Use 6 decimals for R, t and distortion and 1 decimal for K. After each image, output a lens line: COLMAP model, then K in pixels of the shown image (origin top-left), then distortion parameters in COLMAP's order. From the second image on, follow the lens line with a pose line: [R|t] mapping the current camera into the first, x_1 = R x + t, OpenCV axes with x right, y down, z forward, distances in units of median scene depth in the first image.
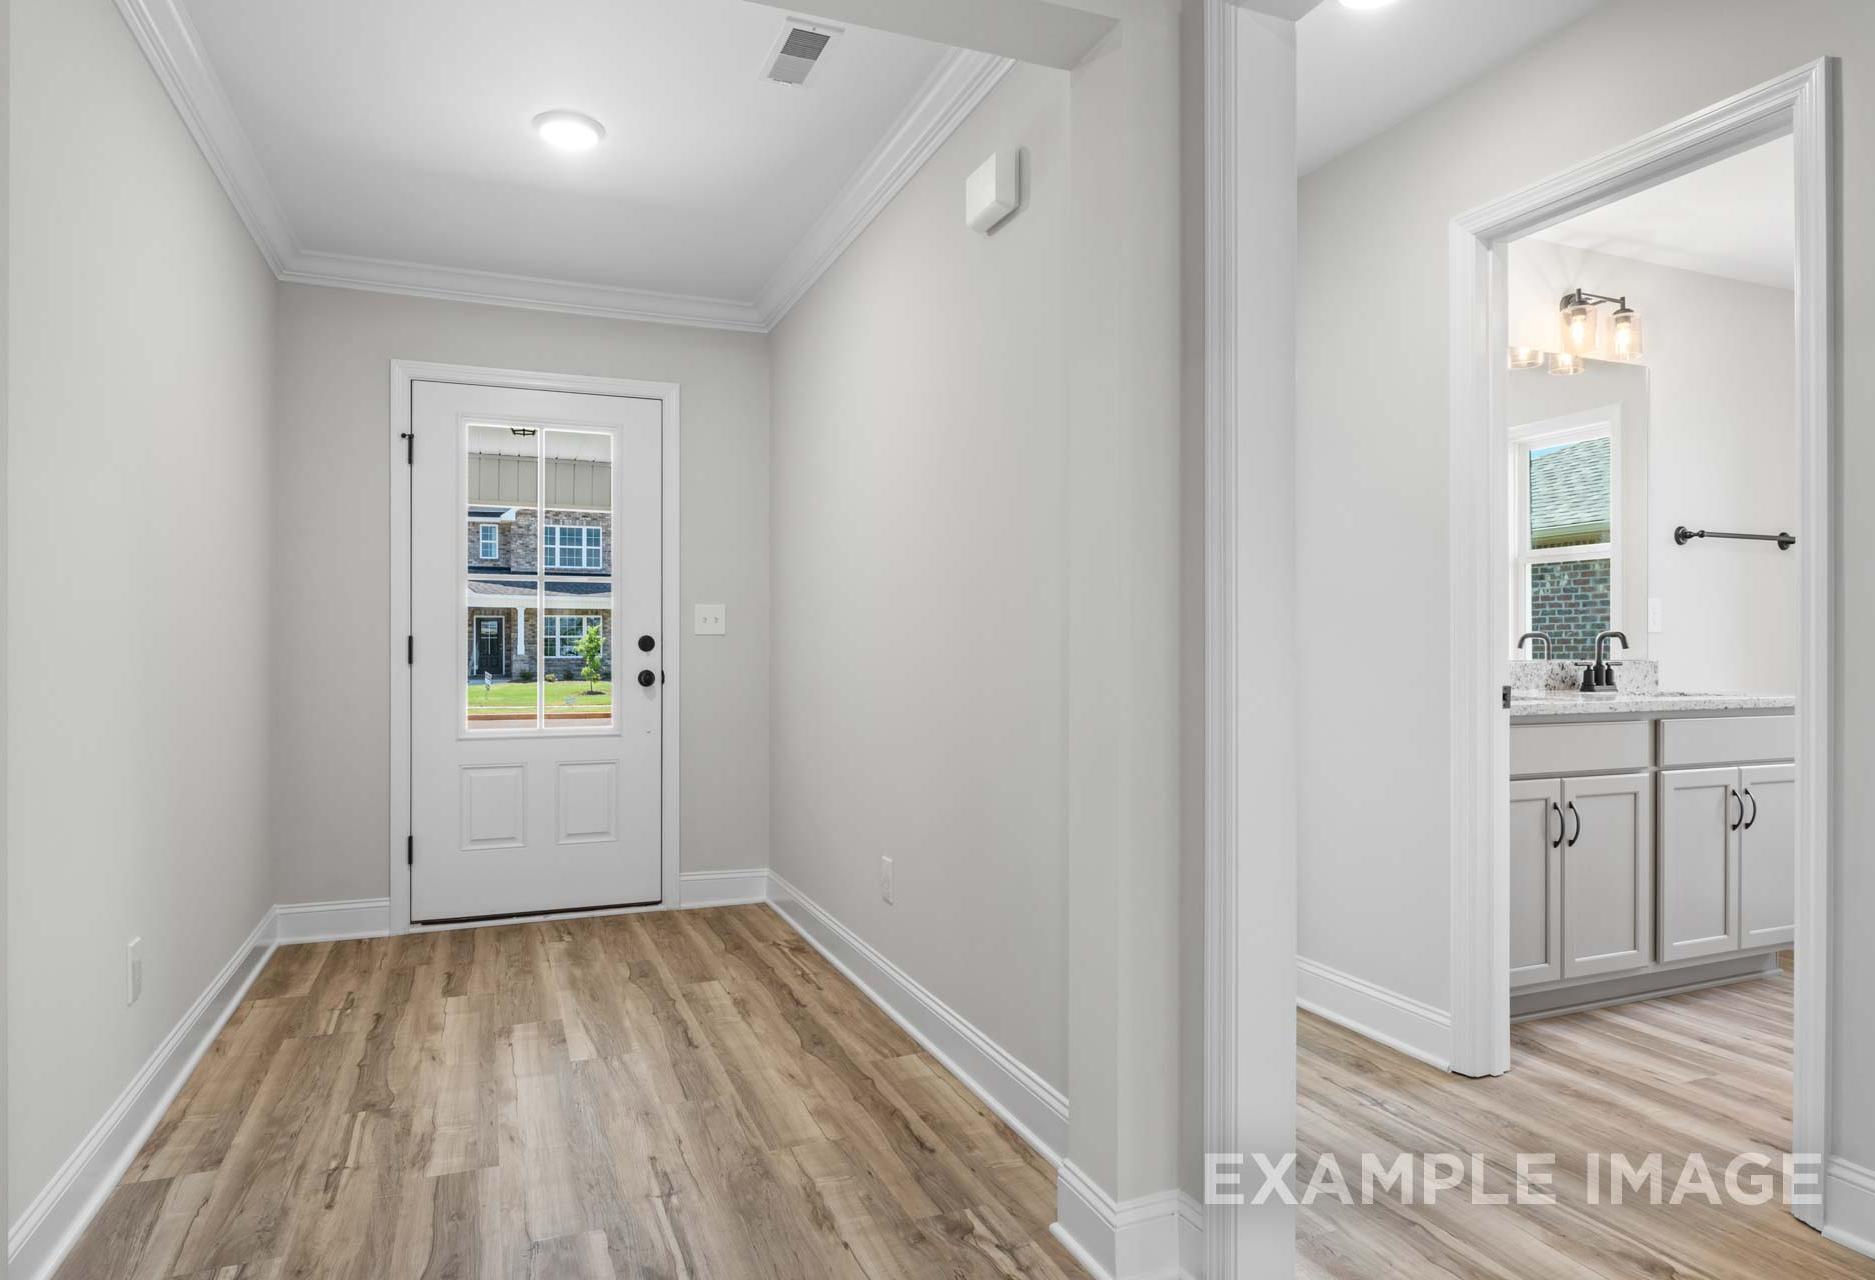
lens RADIAL K [[1099.0, 0, 945.8], [0, 1099.0, 643.0], [0, 0, 1]] dist [-0.003608, 0.000039]
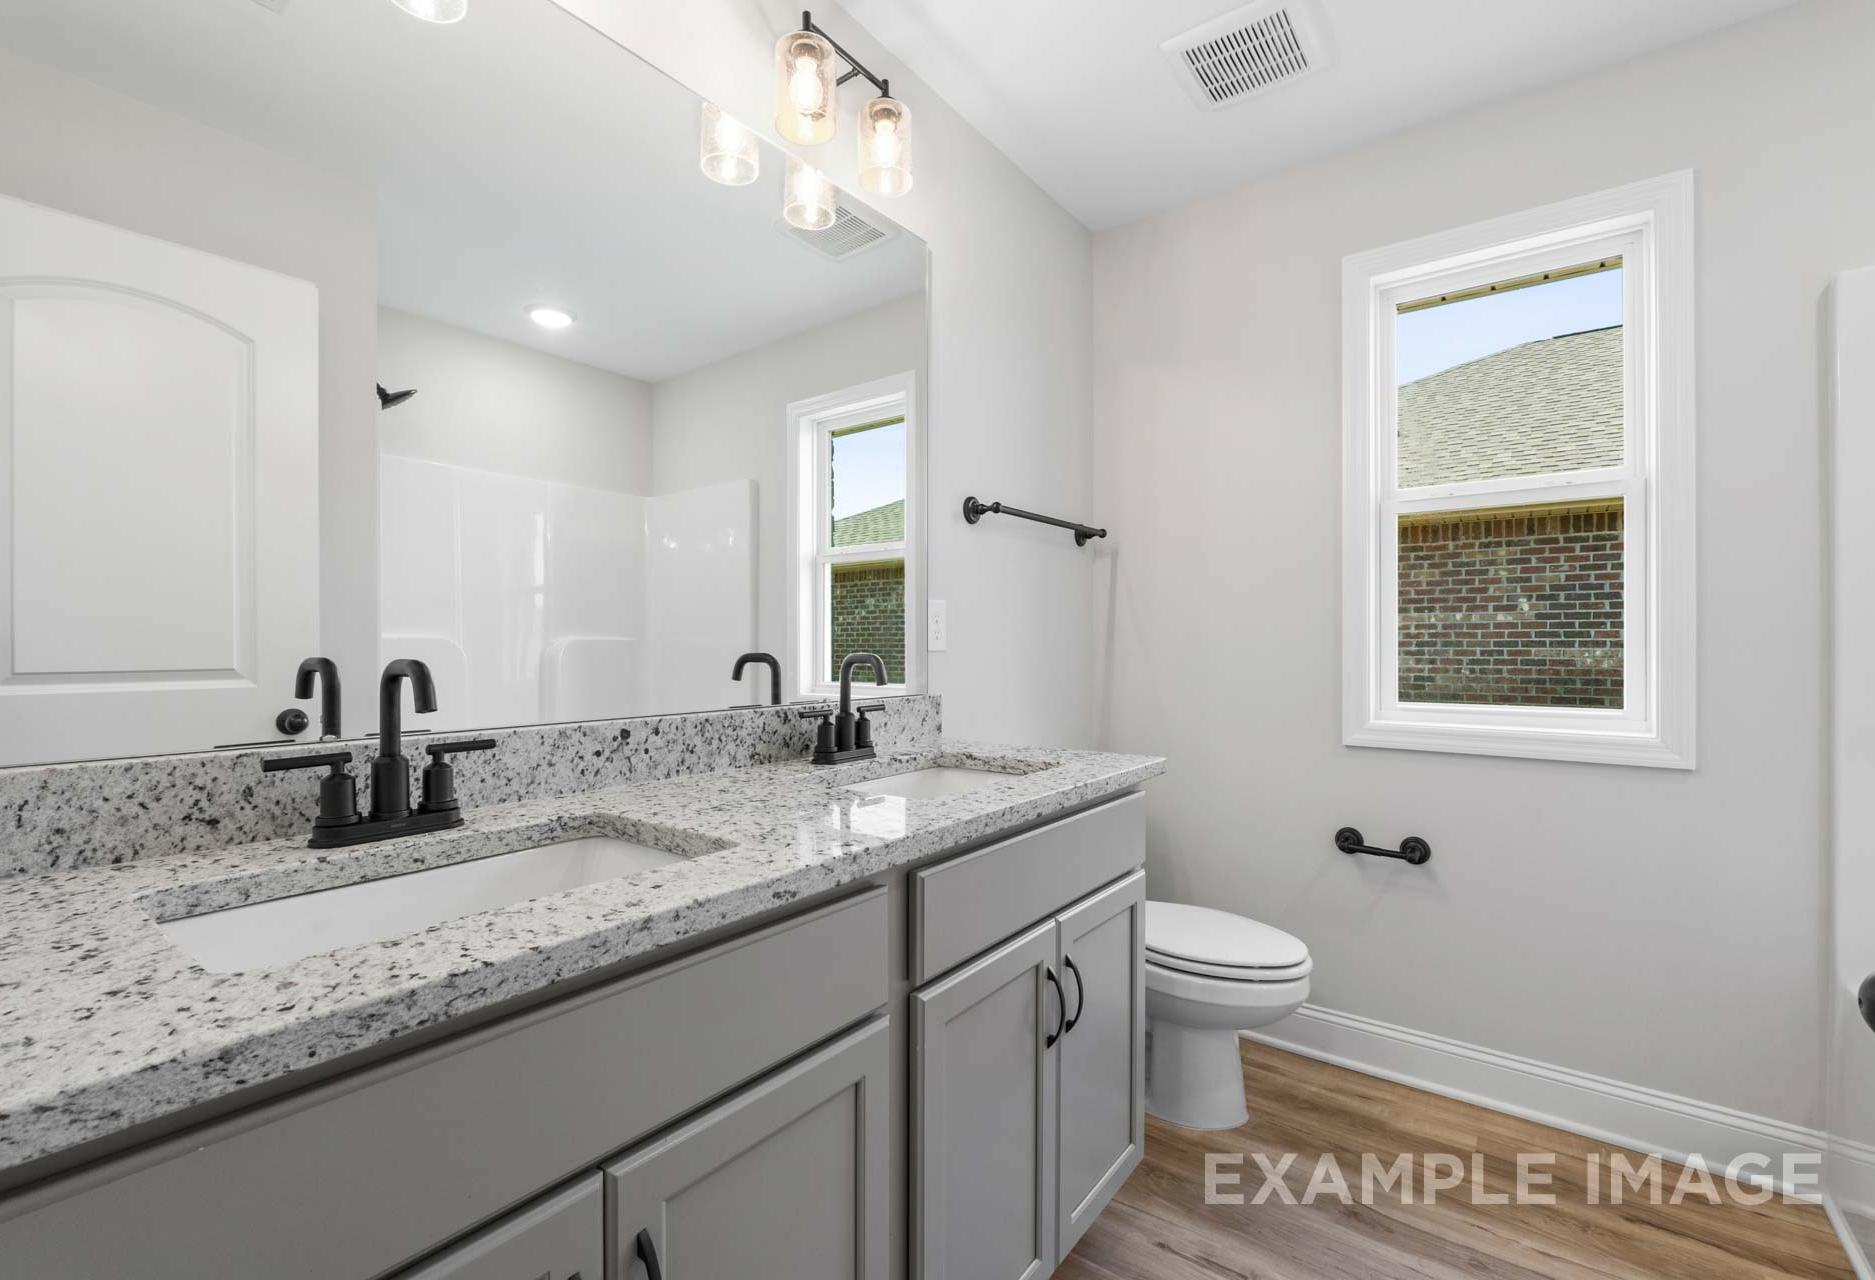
lens RADIAL K [[851.3, 0, 935.6], [0, 851.3, 641.3], [0, 0, 1]] dist [-0.001192, -0.000008]
pose [[0.860704, 0.002648, 0.509098, 0.713309], [-0.000931, 0.999993, -0.003628, -0.025998], [-0.509104, 0.002649, 0.860701, 1.038773]]
